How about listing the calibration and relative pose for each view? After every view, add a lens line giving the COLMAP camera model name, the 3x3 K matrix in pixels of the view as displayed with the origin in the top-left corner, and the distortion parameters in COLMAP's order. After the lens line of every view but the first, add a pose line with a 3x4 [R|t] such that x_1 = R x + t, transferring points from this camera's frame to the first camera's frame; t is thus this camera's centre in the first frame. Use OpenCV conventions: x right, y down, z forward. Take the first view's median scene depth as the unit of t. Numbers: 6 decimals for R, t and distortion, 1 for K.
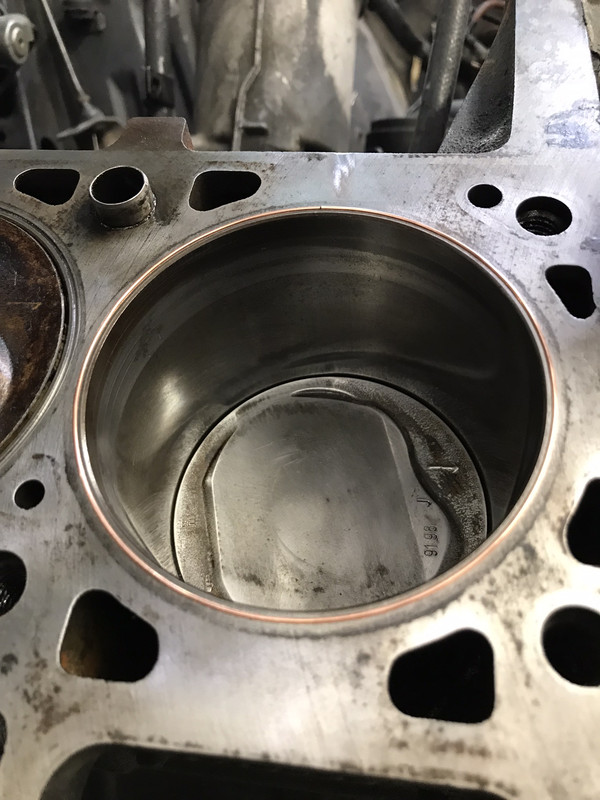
lens RADIAL K [[660.7, 0, 300.0], [0, 660.7, 400.0], [0, 0, 1]] dist [-0.018668, 0.000128]
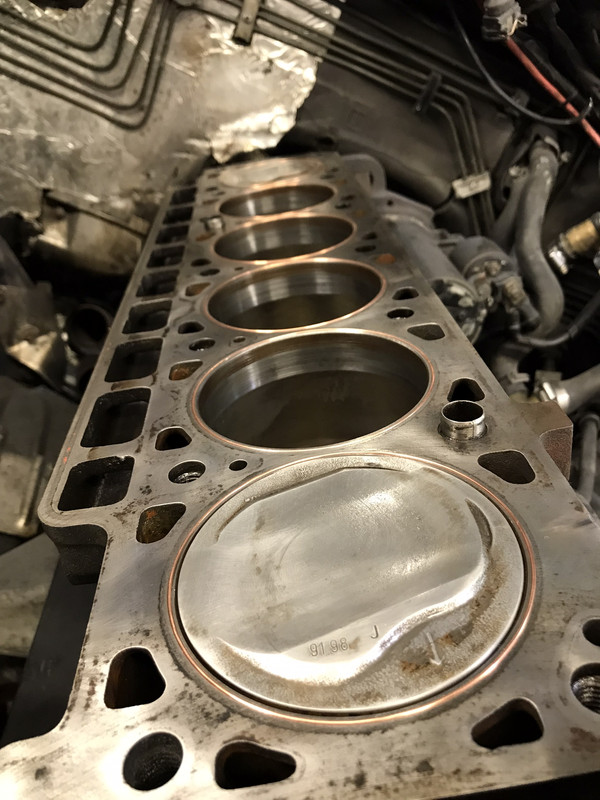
lens RADIAL K [[657.2, 0, 304.1], [0, 657.2, 385.3], [0, 0, 1]] dist [-0.010043, -0.011670]
pose [[0.215806, 0.531847, -0.818881, 0.797672], [-0.773498, 0.604946, 0.189055, -0.383498], [0.595927, 0.592604, 0.541933, 0.019719]]
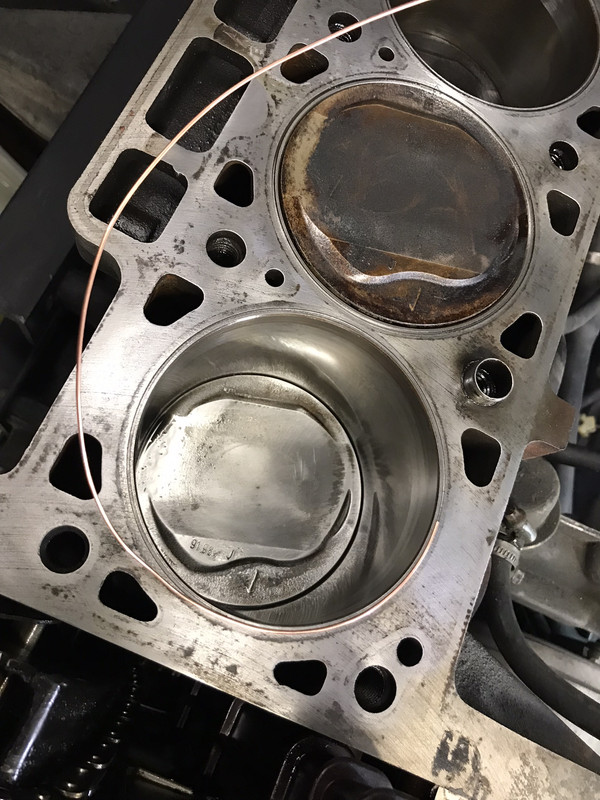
lens RADIAL K [[657.2, 0, 304.1], [0, 657.2, 385.3], [0, 0, 1]] dist [-0.010043, -0.011670]
pose [[-0.299708, 0.926623, -0.227036, 0.161389], [-0.911935, -0.208342, 0.353509, -0.473549], [0.280269, 0.312992, 0.907461, -0.330249]]
